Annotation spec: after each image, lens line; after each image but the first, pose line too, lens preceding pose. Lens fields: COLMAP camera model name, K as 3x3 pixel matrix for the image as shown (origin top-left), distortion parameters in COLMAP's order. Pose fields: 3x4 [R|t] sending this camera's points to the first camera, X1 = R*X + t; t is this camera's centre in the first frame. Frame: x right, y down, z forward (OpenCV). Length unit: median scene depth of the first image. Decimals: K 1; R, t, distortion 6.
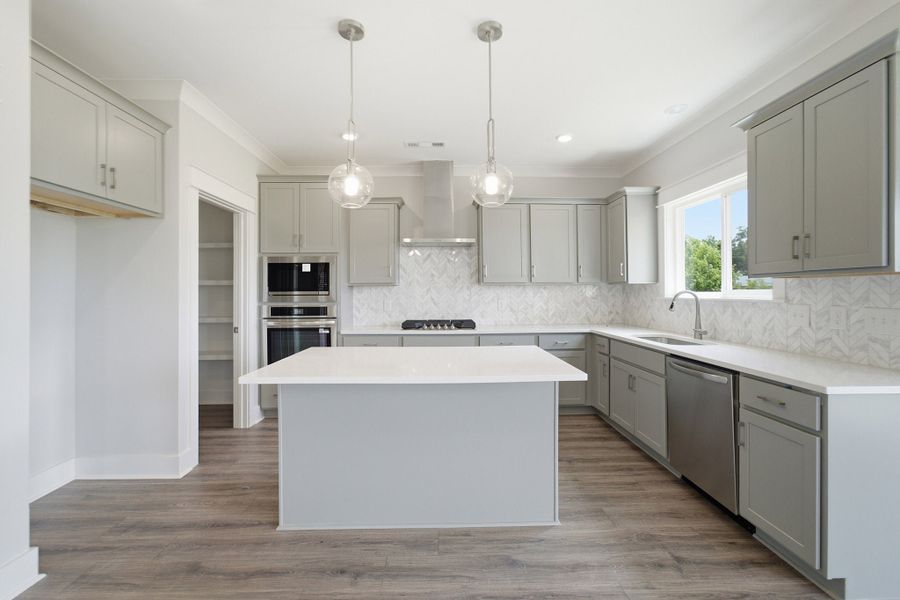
lens RADIAL K [[384.0, 0, 451.0], [0, 384.0, 294.3], [0, 0, 1]] dist [-0.001379, 0.000778]
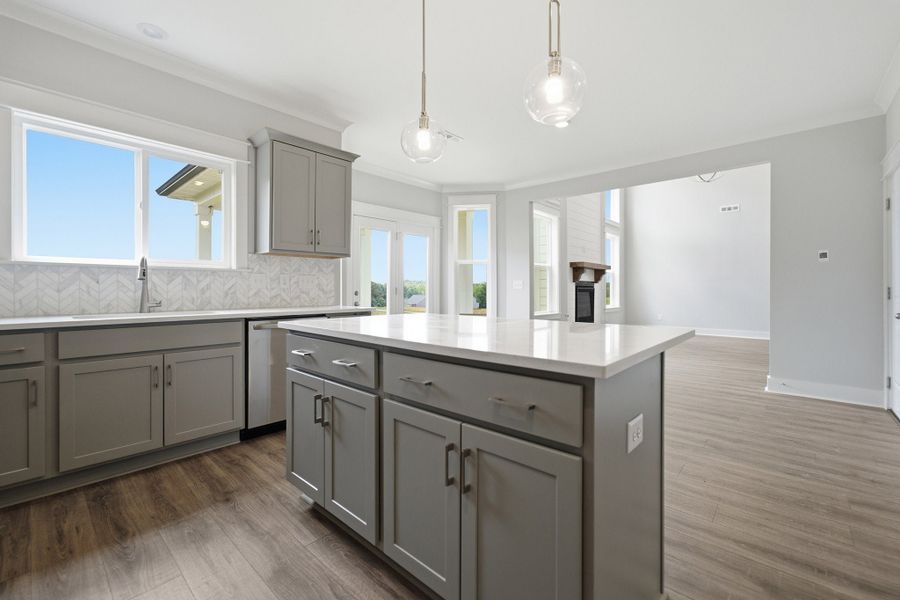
lens RADIAL K [[379.4, 0, 447.1], [0, 379.4, 289.6], [0, 0, 1]] dist [0.000137, -0.000084]
pose [[-0.717165, 0.004110, 0.696892, -0.448747], [0.006511, 0.999978, 0.000803, 0.072215], [-0.696873, 0.005113, -0.717176, 1.209969]]
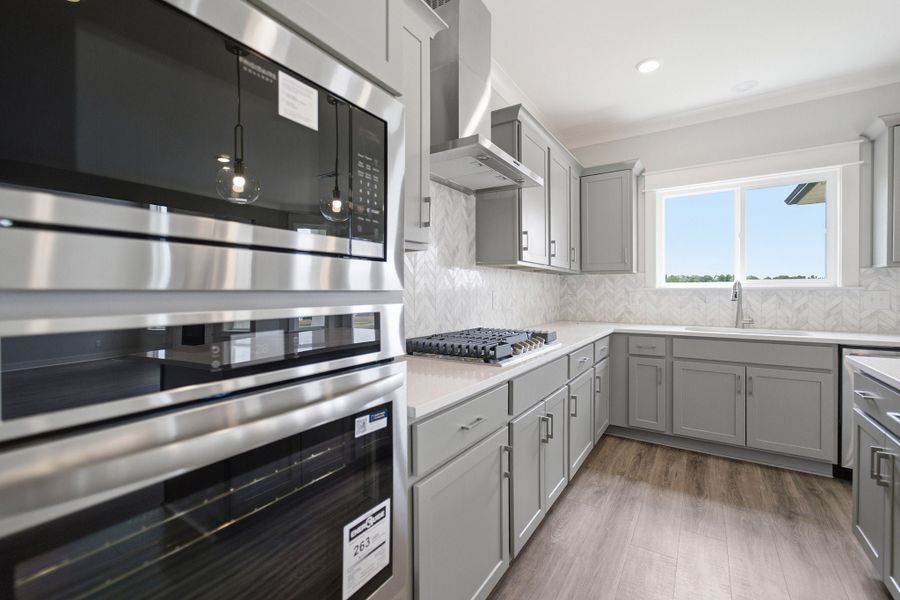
lens RADIAL K [[384.0, 0, 451.0], [0, 384.0, 294.3], [0, 0, 1]] dist [-0.001379, 0.000778]
pose [[0.576333, -0.000487, 0.817215, -0.638490], [0.002149, 0.999997, -0.000920, 0.028884], [-0.817212, 0.002286, 0.576332, 1.105913]]
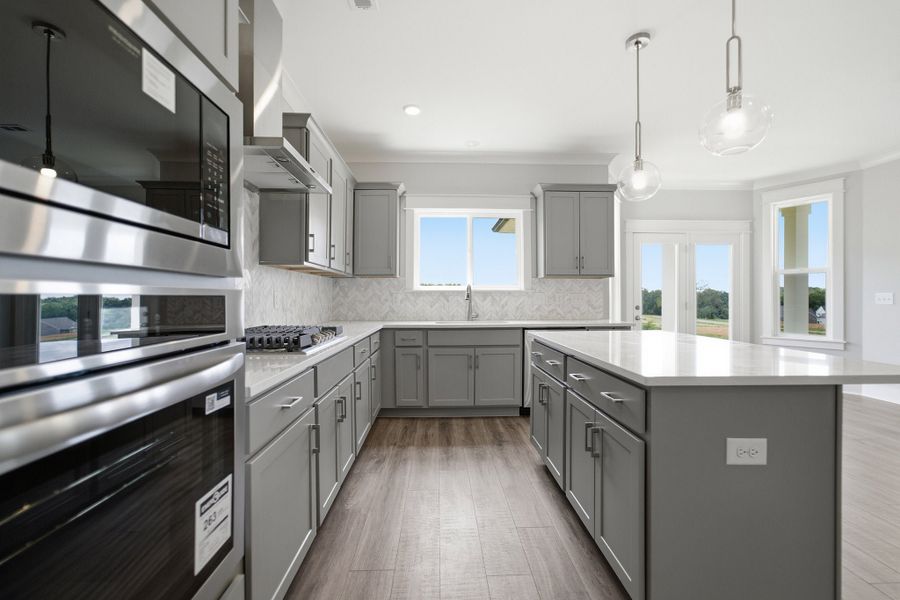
lens RADIAL K [[381.7, 0, 450.0], [0, 381.7, 300.0], [0, 0, 1]] dist [-0.000555, 0.000363]
pose [[-0.002408, 0.001574, 0.999996, -0.738083], [0.007372, 0.999972, -0.001556, 0.047544], [-0.999970, 0.007368, -0.002420, 1.139289]]
